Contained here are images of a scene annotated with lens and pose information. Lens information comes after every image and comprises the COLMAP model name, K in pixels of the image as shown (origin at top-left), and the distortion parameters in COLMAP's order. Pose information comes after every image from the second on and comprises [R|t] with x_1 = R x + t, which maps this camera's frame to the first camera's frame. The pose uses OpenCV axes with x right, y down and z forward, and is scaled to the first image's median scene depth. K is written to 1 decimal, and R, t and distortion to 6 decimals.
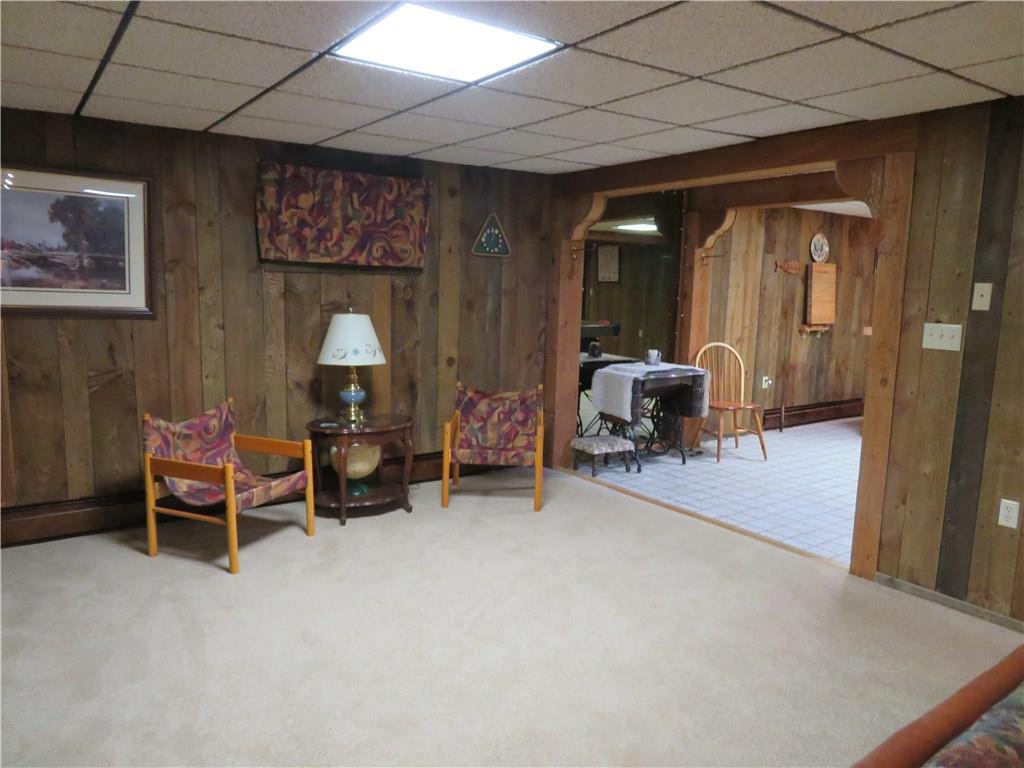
lens RADIAL K [[736.7, 0, 514.1], [0, 736.7, 381.9], [0, 0, 1]] dist [0.006920, 0.000350]
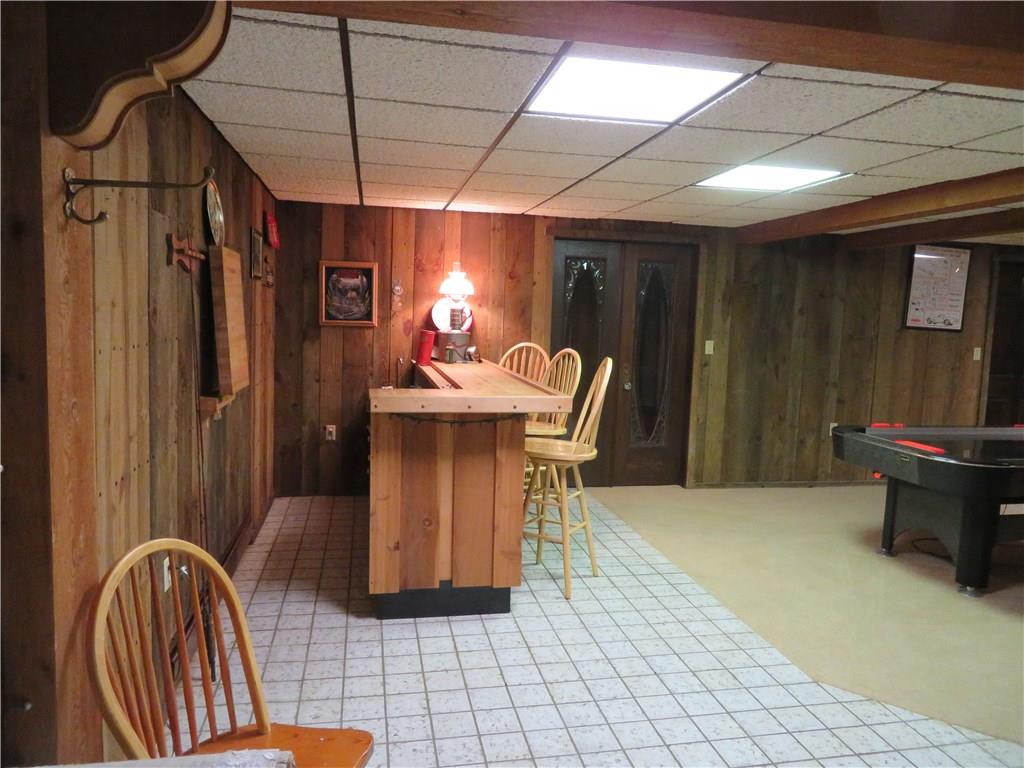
lens RADIAL K [[736.7, 0, 507.1], [0, 736.7, 387.2], [0, 0, 1]] dist [0.006920, 0.000350]
pose [[0.402573, -0.101826, 0.909707, 0.131750], [0.108274, 0.992114, 0.063135, -0.149138], [-0.908962, 0.073081, 0.410423, 1.109091]]
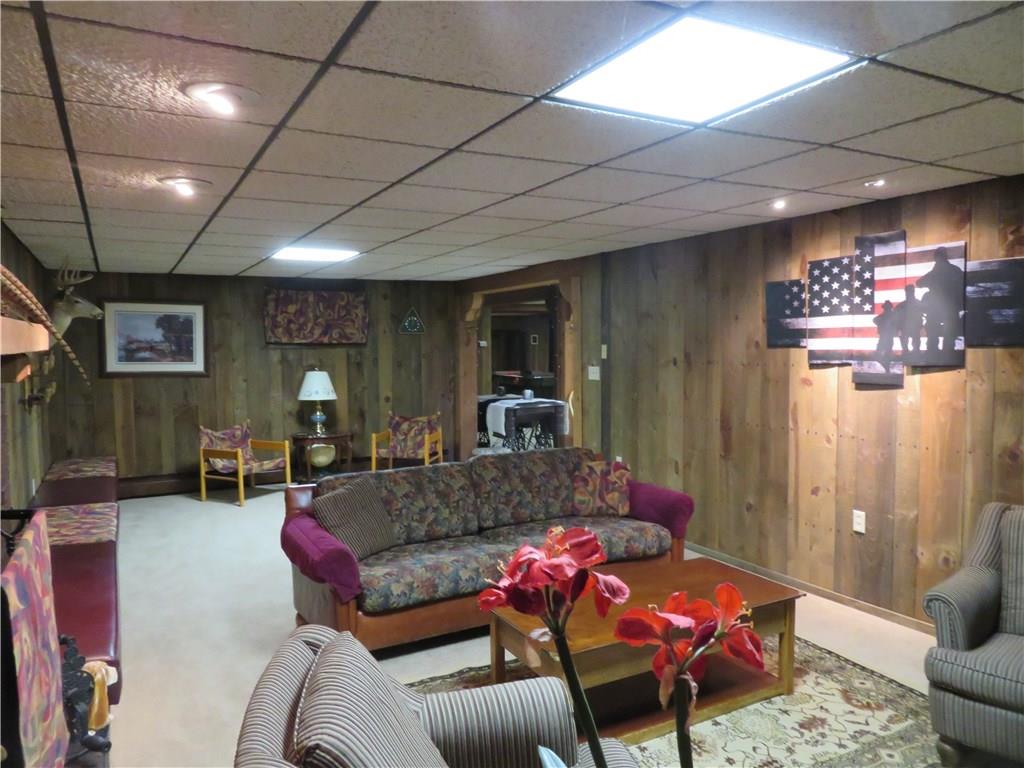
lens RADIAL K [[736.7, 0, 516.1], [0, 736.7, 382.4], [0, 0, 1]] dist [0.006920, 0.000350]
pose [[0.993209, -0.028603, -0.112775, 0.439986], [0.019333, 0.996408, -0.082449, 0.086366], [0.114728, 0.079709, 0.990194, -0.669527]]
